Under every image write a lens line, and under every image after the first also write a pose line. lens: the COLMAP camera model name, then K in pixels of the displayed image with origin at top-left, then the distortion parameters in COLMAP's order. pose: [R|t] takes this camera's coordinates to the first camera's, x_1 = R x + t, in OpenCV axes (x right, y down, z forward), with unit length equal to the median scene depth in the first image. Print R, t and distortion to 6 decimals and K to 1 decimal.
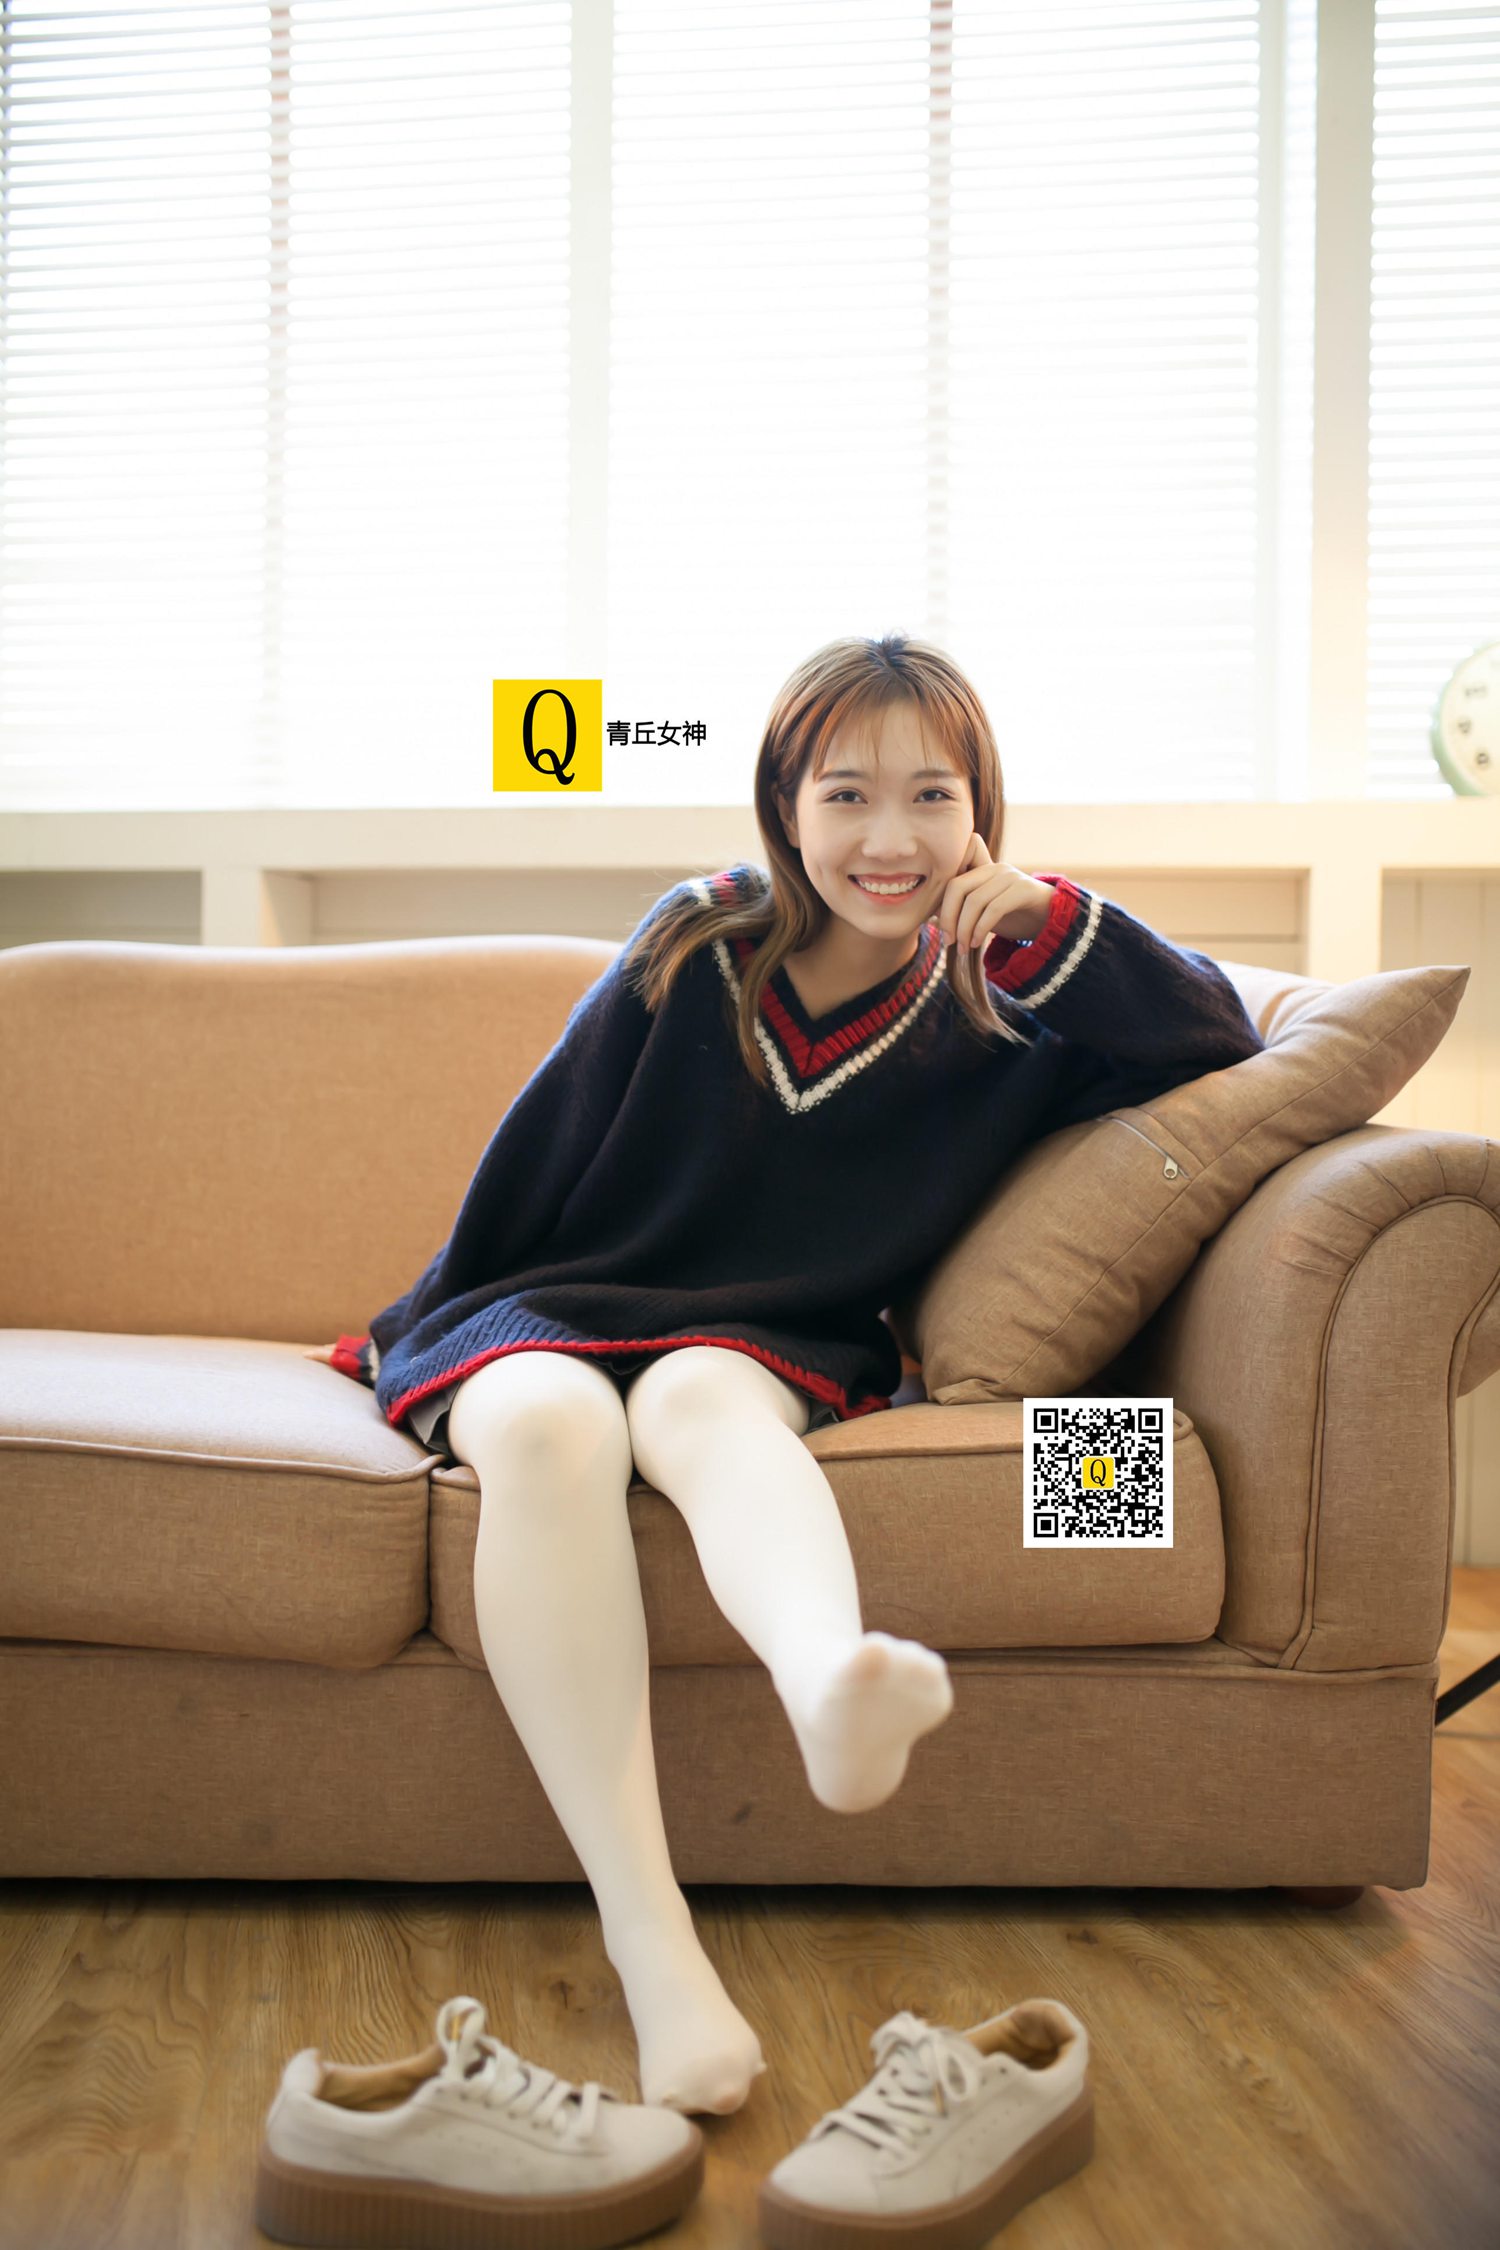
lens RADIAL K [[2170.1, 0, 748.8], [0, 2170.1, 1124.5], [0, 0, 1]] dist [-0.067285, 0.107807]
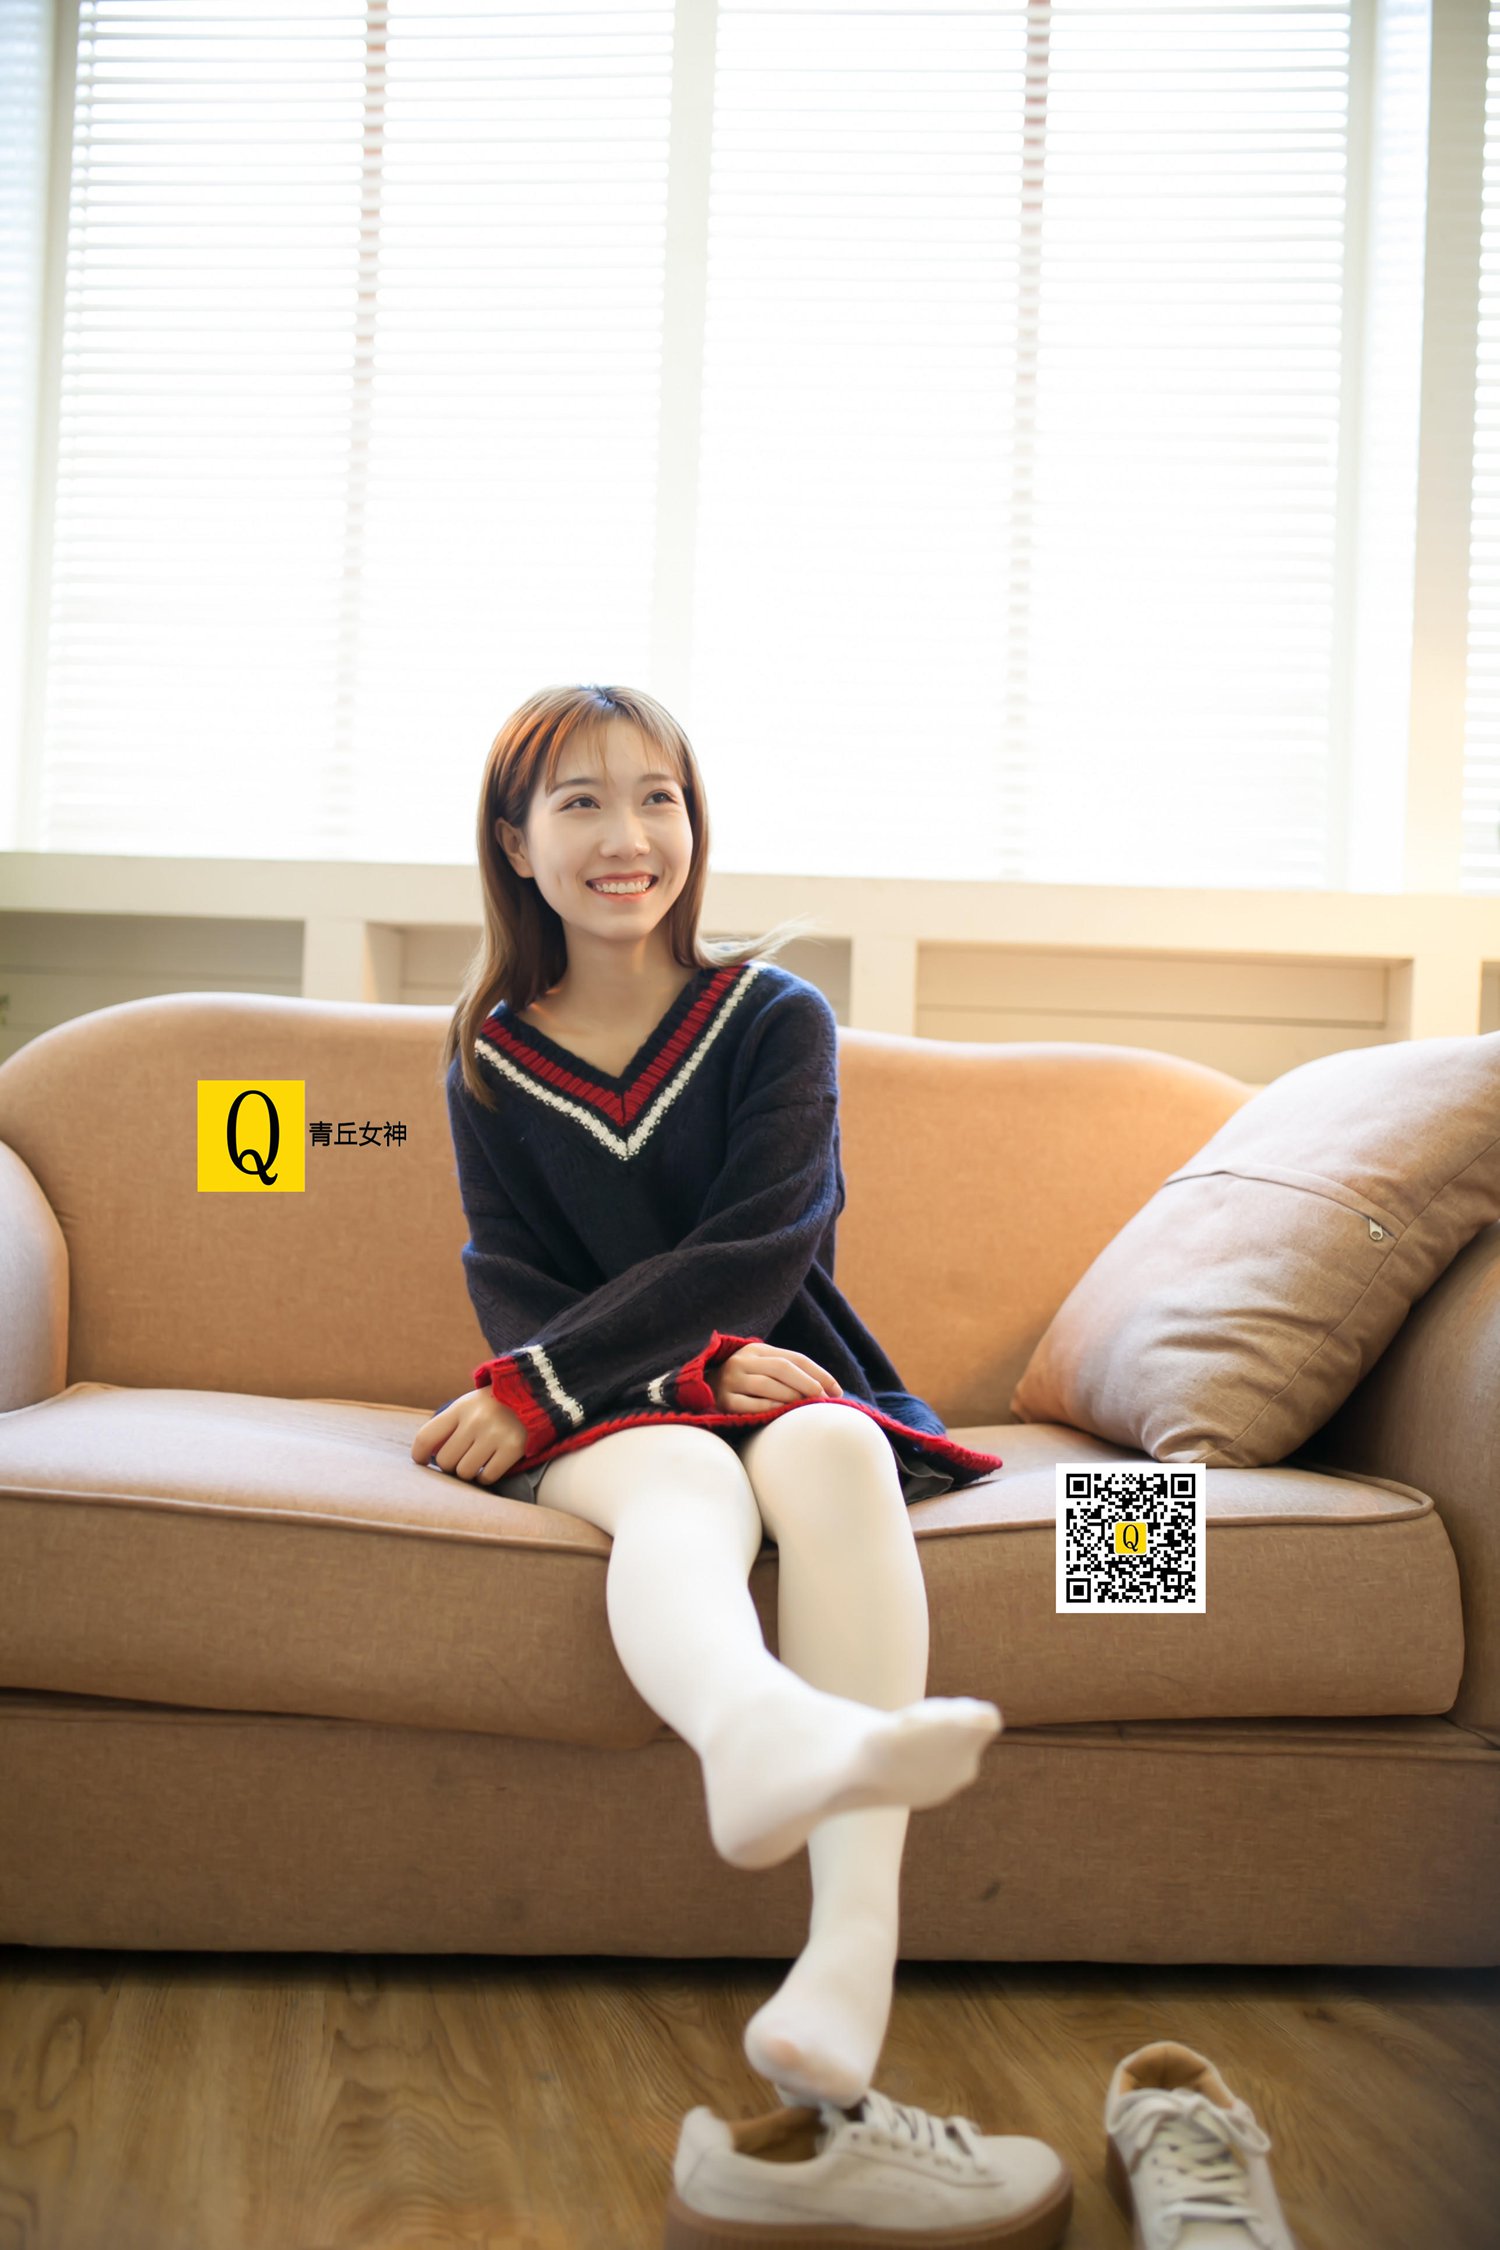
lens RADIAL K [[2165.4, 0, 750.0], [0, 2165.4, 1125.0], [0, 0, 1]] dist [-0.064871, 0.103111]
pose [[0.997832, 0.029353, 0.058897, -0.185139], [-0.028044, 0.999343, -0.022944, -0.011907], [-0.059531, 0.021243, 0.998000, -0.003861]]
